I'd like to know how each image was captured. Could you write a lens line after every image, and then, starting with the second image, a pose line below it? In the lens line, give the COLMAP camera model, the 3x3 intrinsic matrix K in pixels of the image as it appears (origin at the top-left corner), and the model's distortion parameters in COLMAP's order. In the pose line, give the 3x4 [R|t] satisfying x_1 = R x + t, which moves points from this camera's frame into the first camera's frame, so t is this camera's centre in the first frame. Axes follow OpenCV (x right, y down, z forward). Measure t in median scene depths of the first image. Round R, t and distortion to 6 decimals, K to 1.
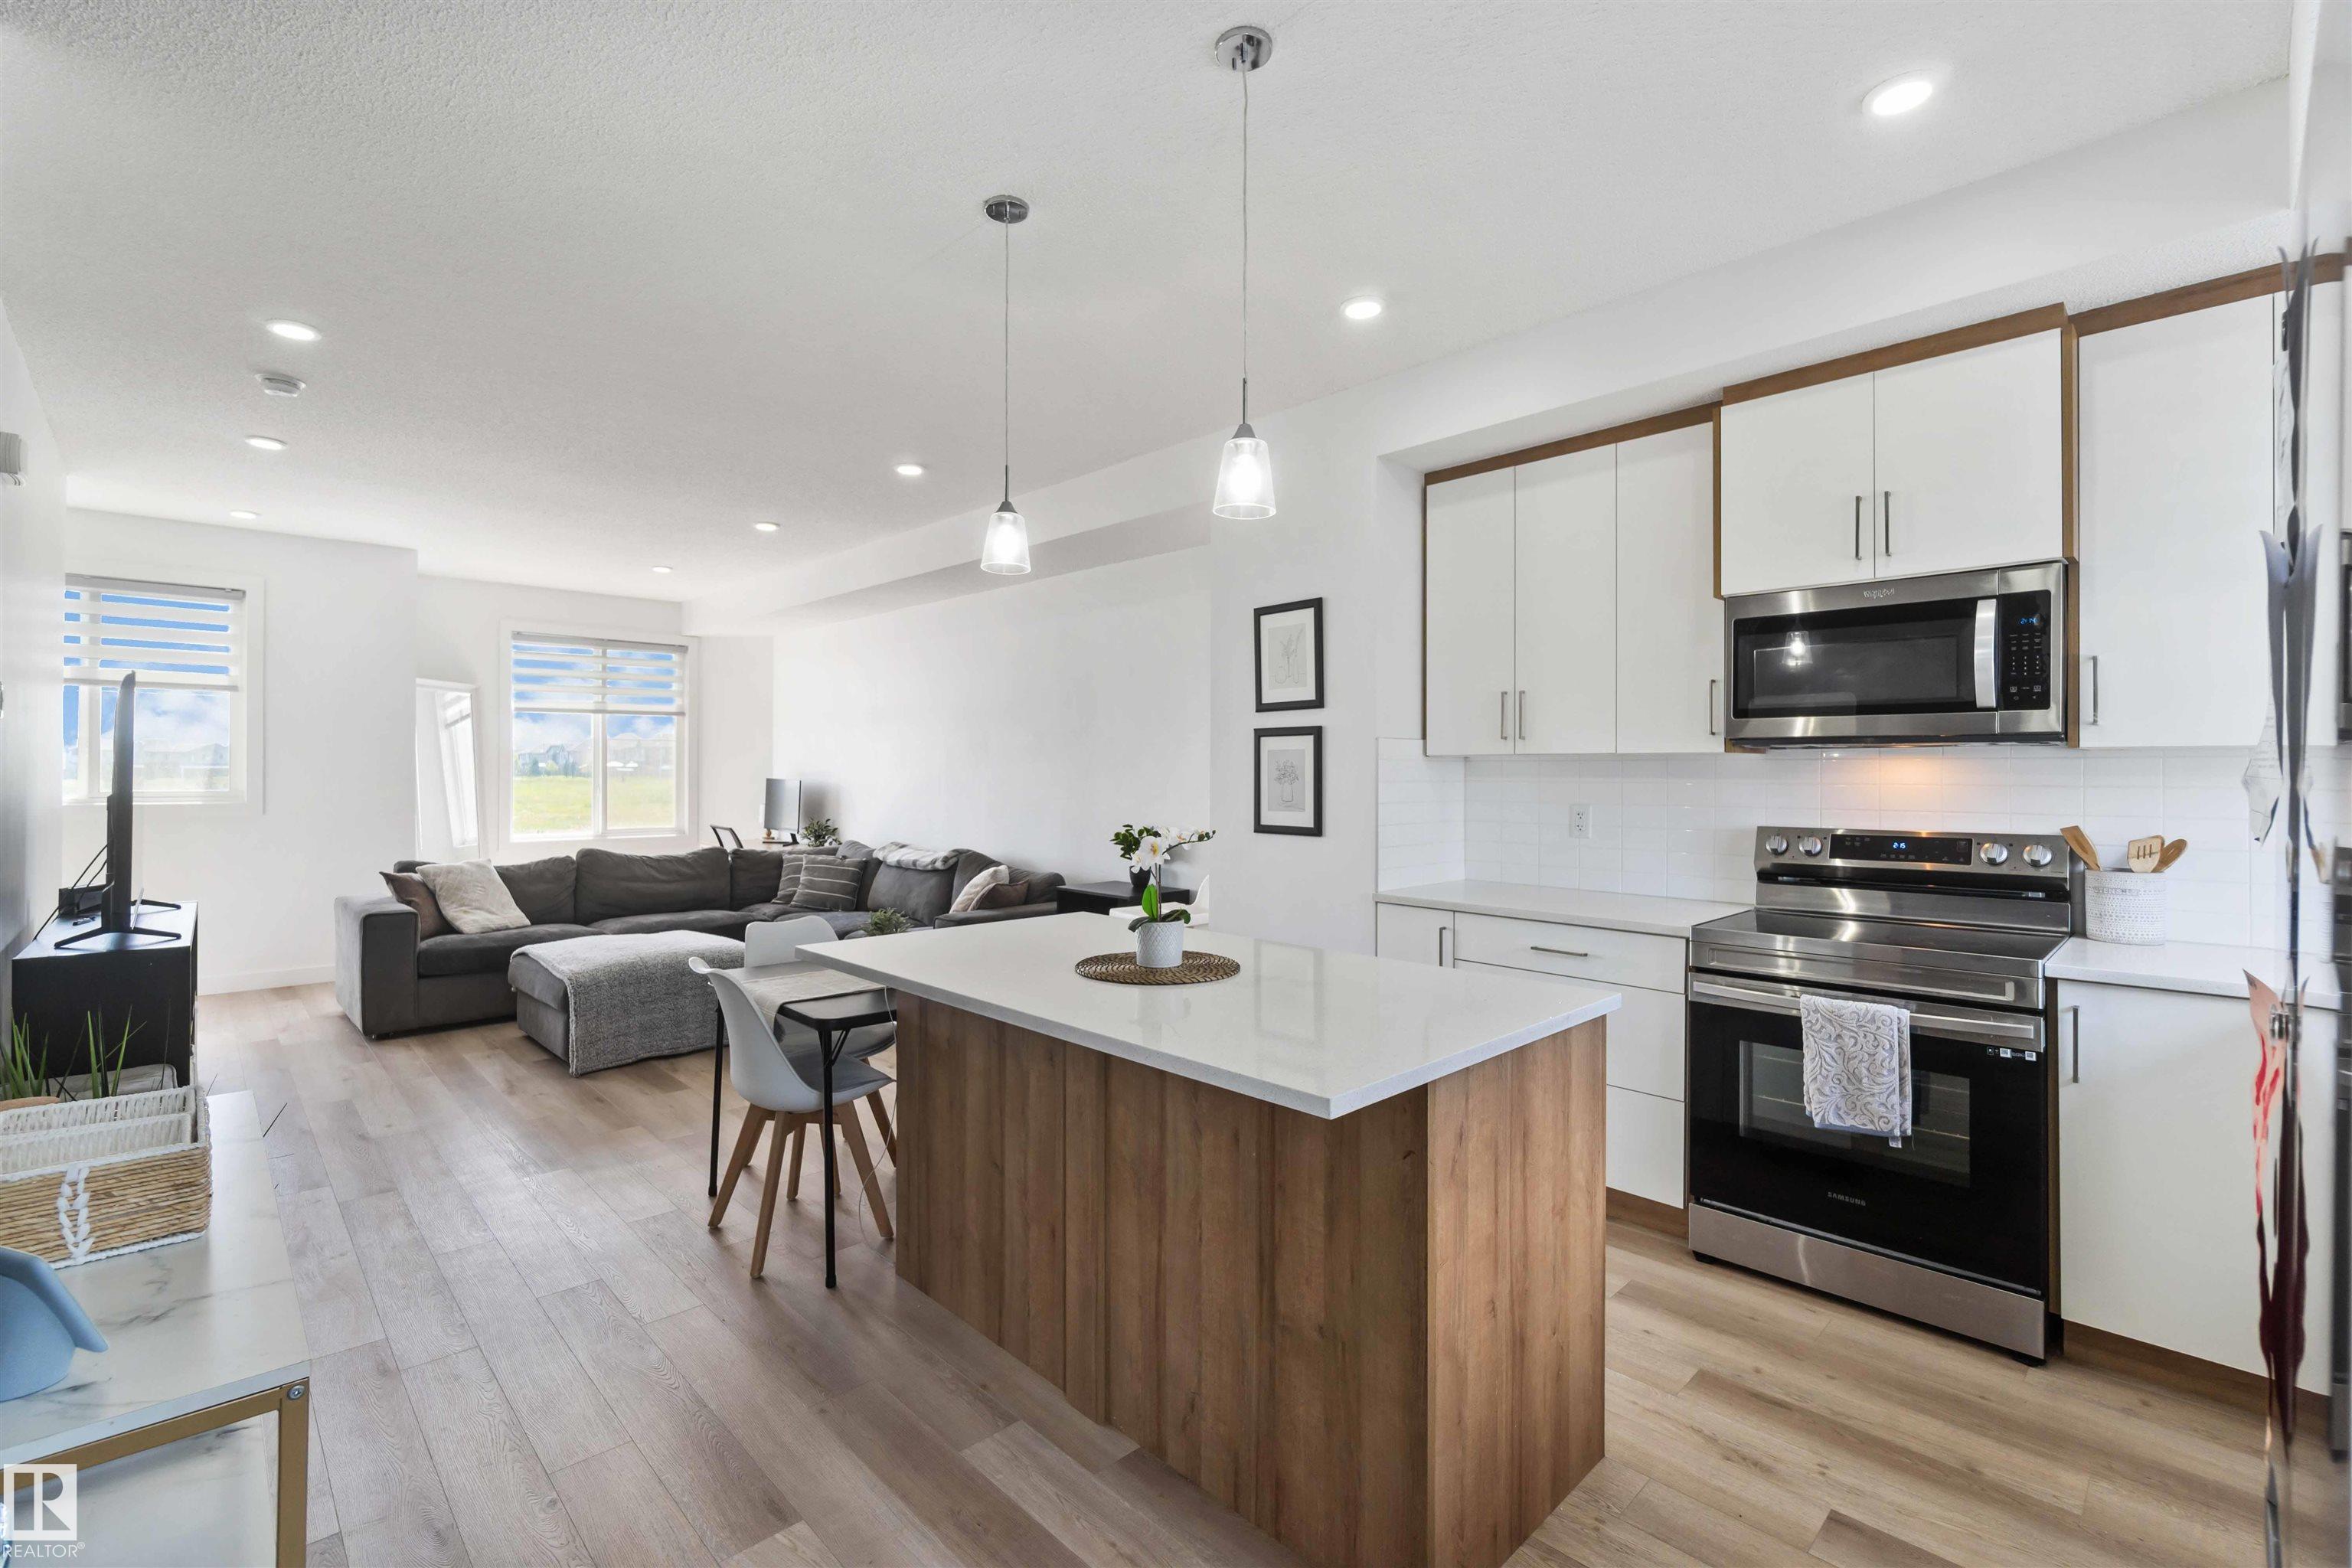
lens RADIAL K [[1016.8, 0, 1161.0], [0, 1016.8, 771.0], [0, 0, 1]] dist [0.000518, 0.001685]
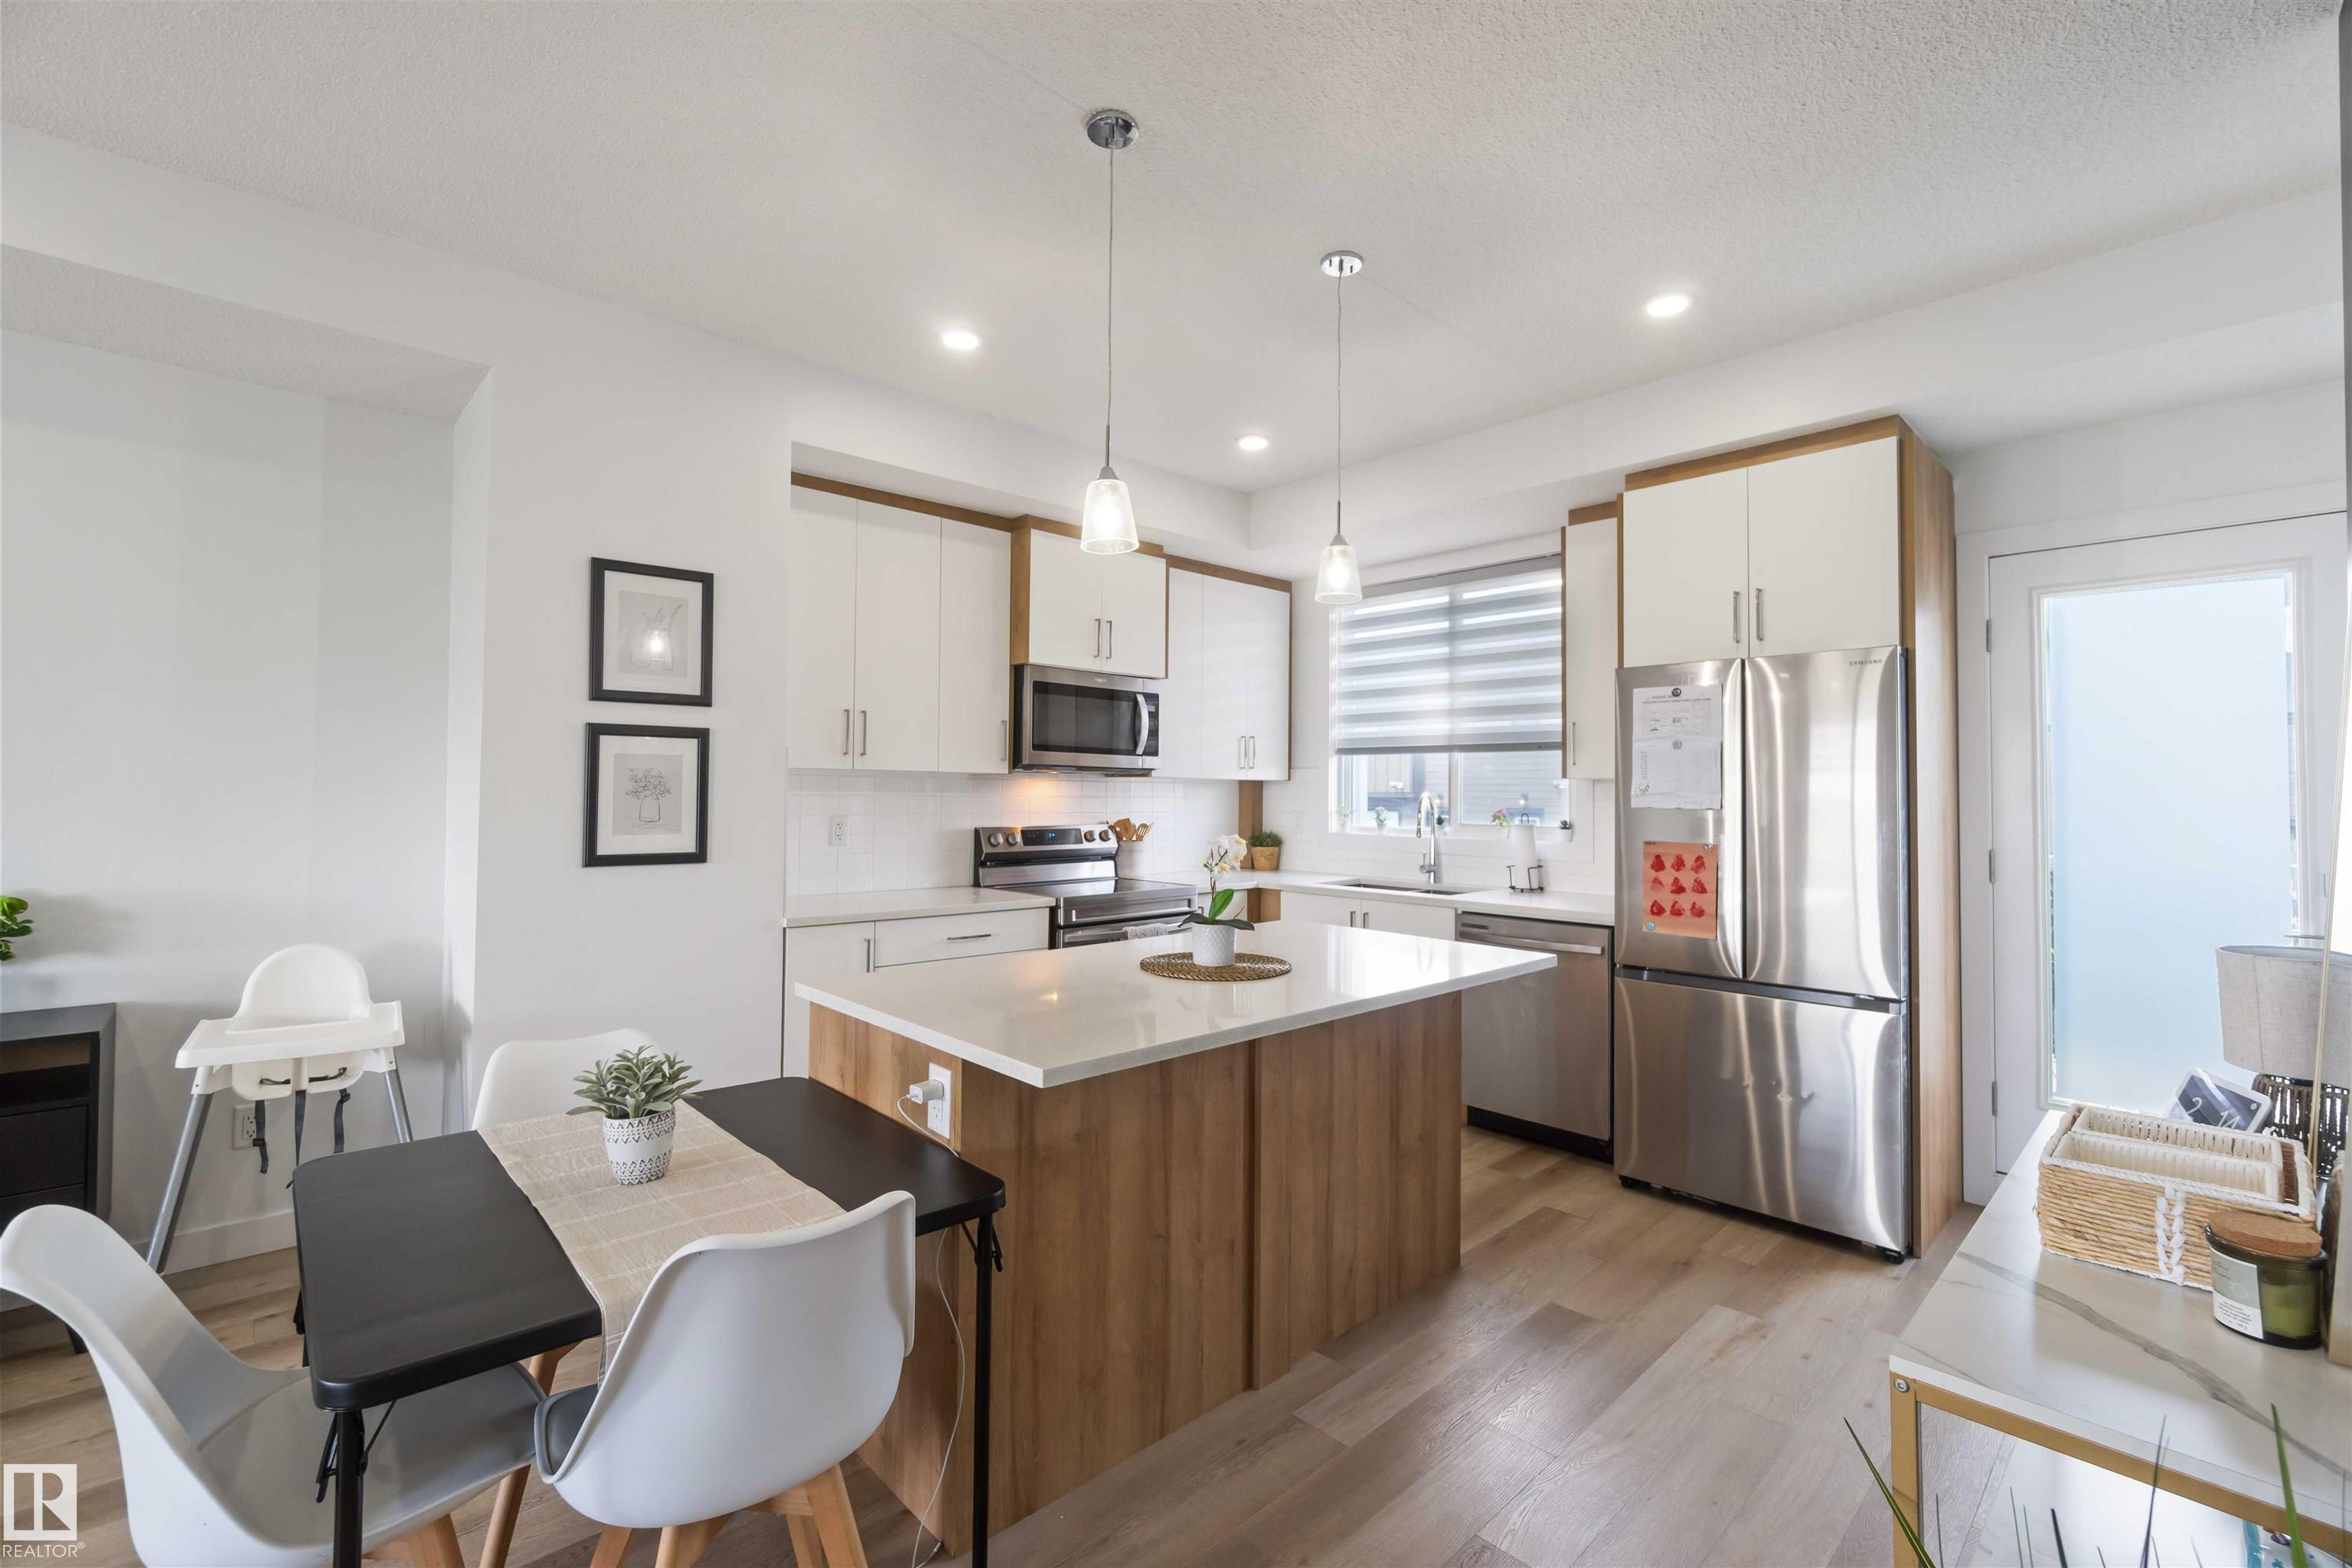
lens RADIAL K [[1016.8, 0, 1136.9], [0, 1016.8, 779.0], [0, 0, 1]] dist [0.000518, 0.001685]
pose [[0.029766, 0.014076, 0.999458, -0.722160], [-0.008251, 0.999870, -0.013836, 0.005712], [-0.999523, -0.007834, 0.029879, 0.691228]]
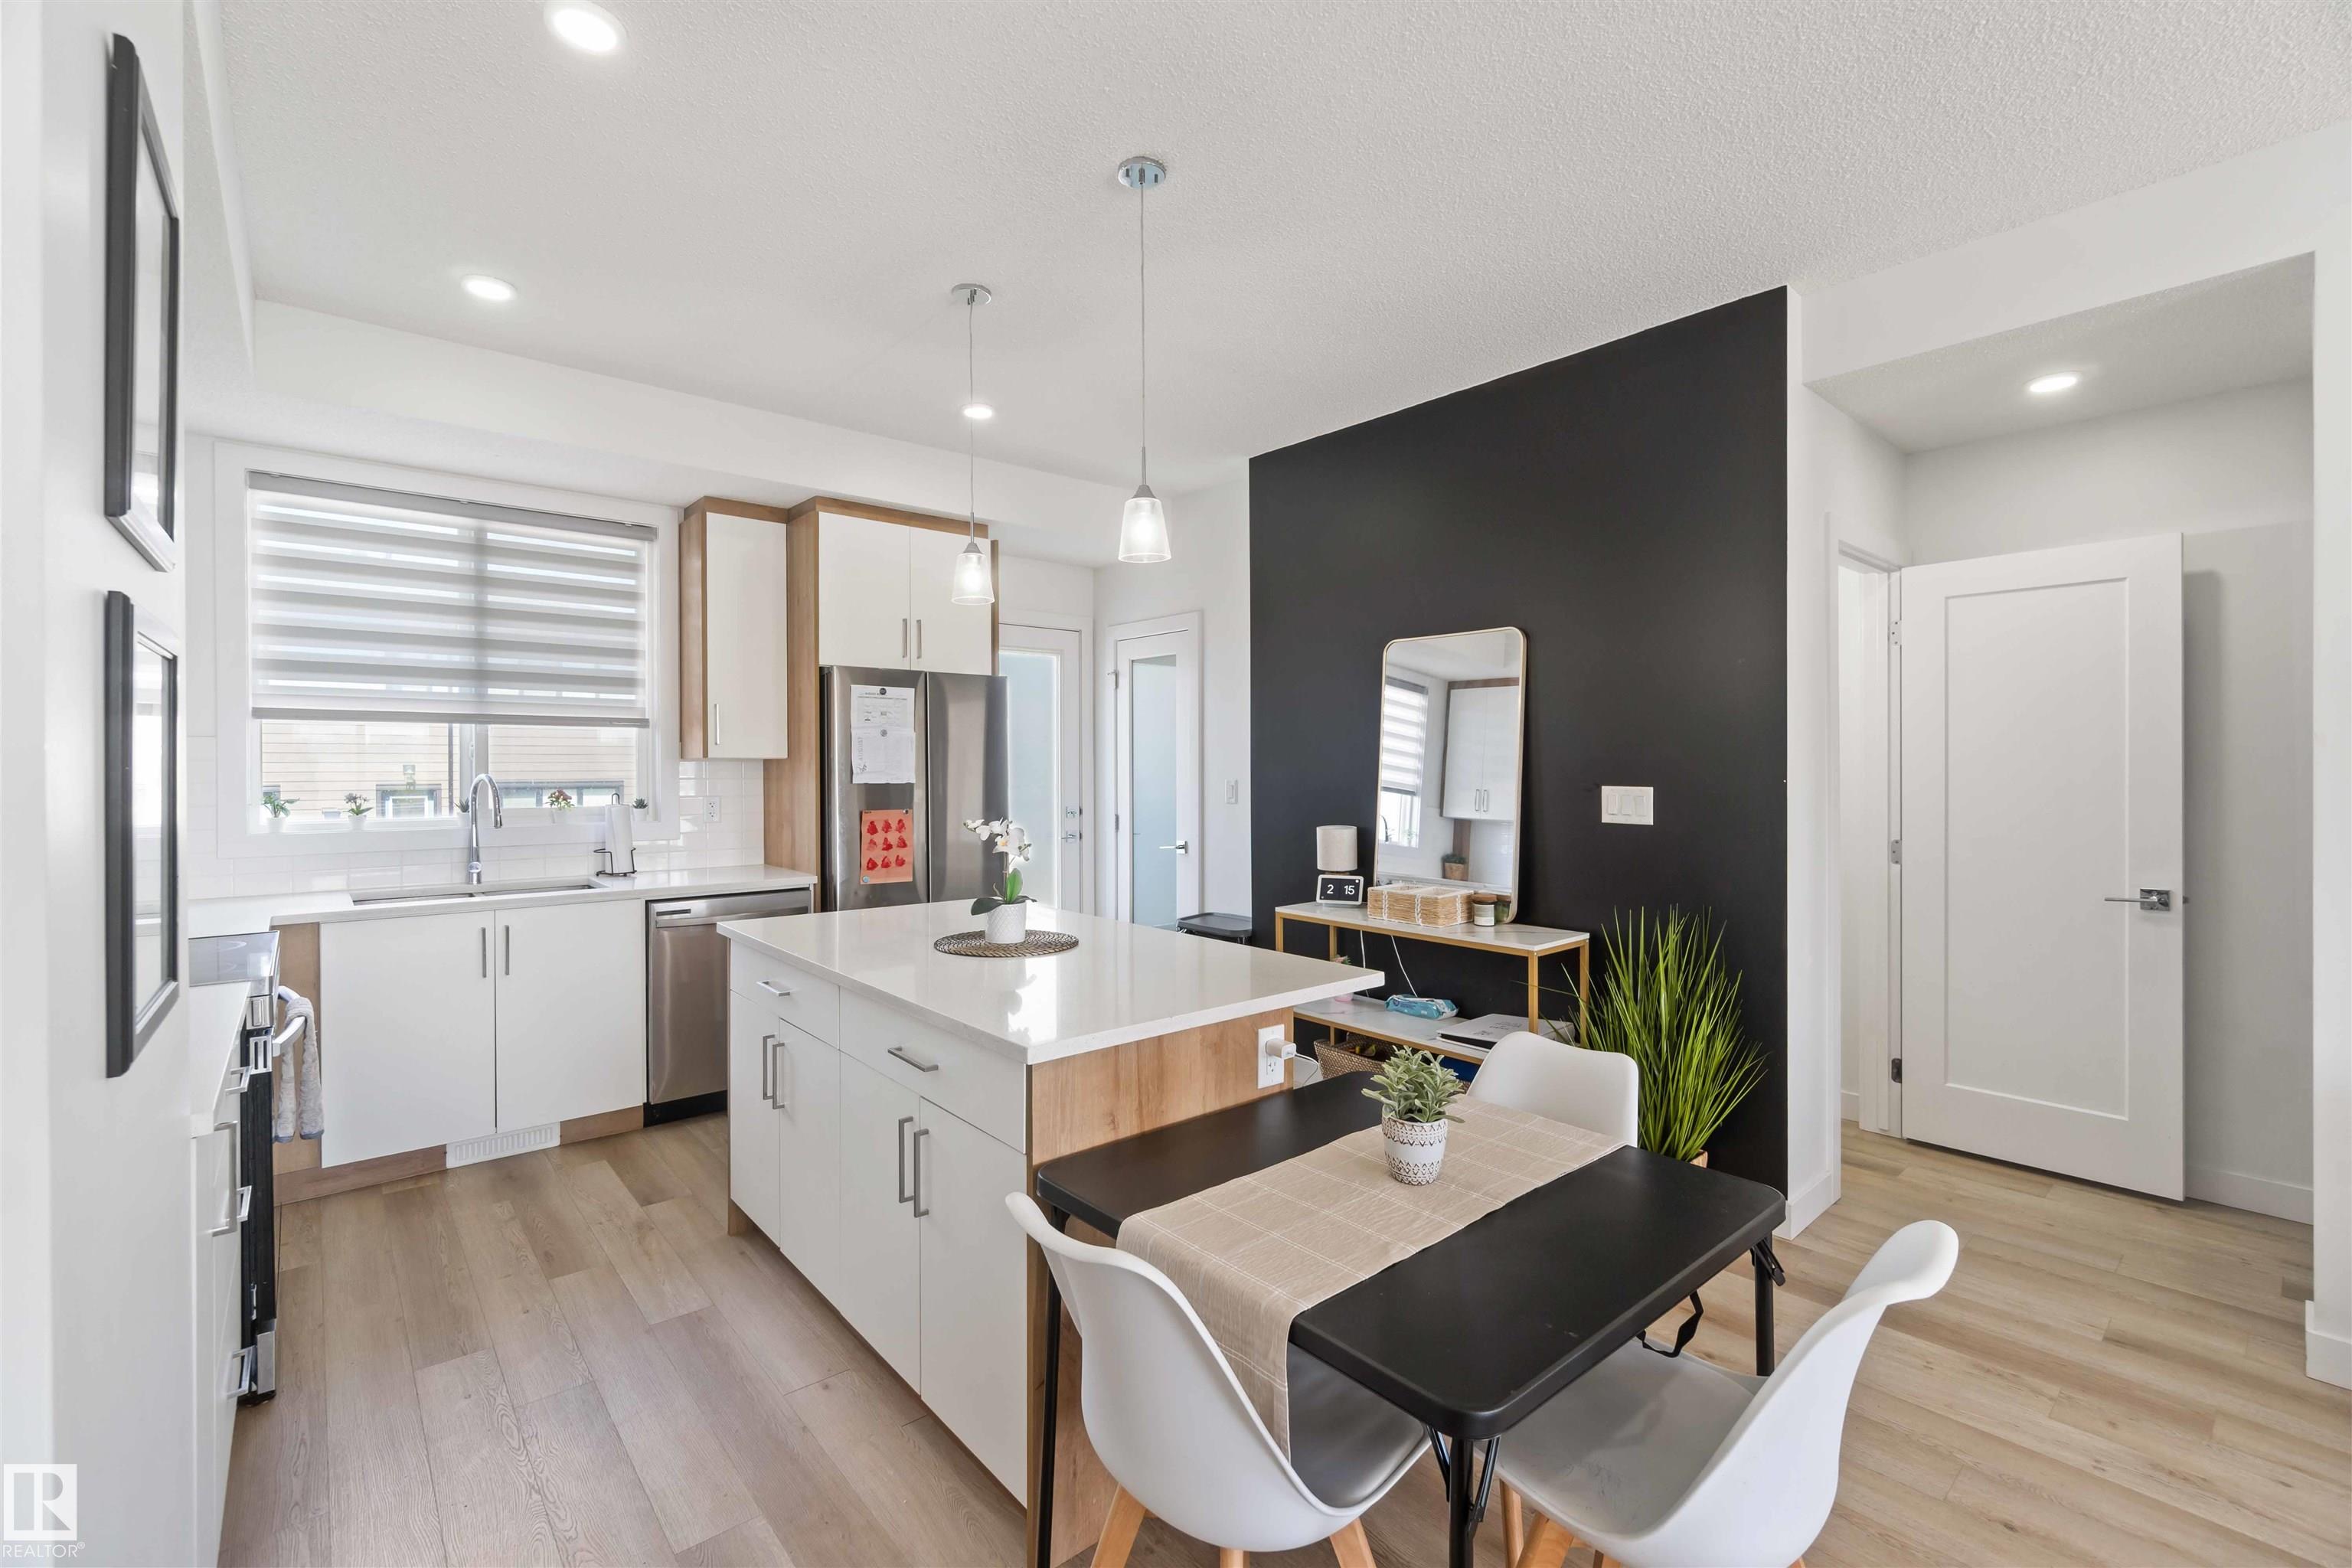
lens RADIAL K [[1016.8, 0, 1198.2], [0, 1016.8, 781.5], [0, 0, 1]] dist [0.000518, 0.001685]
pose [[-0.999261, 0.002225, 0.038362, -0.155435], [0.002870, 0.999855, 0.016771, -0.005683], [-0.038320, 0.016868, -0.999123, 1.427768]]
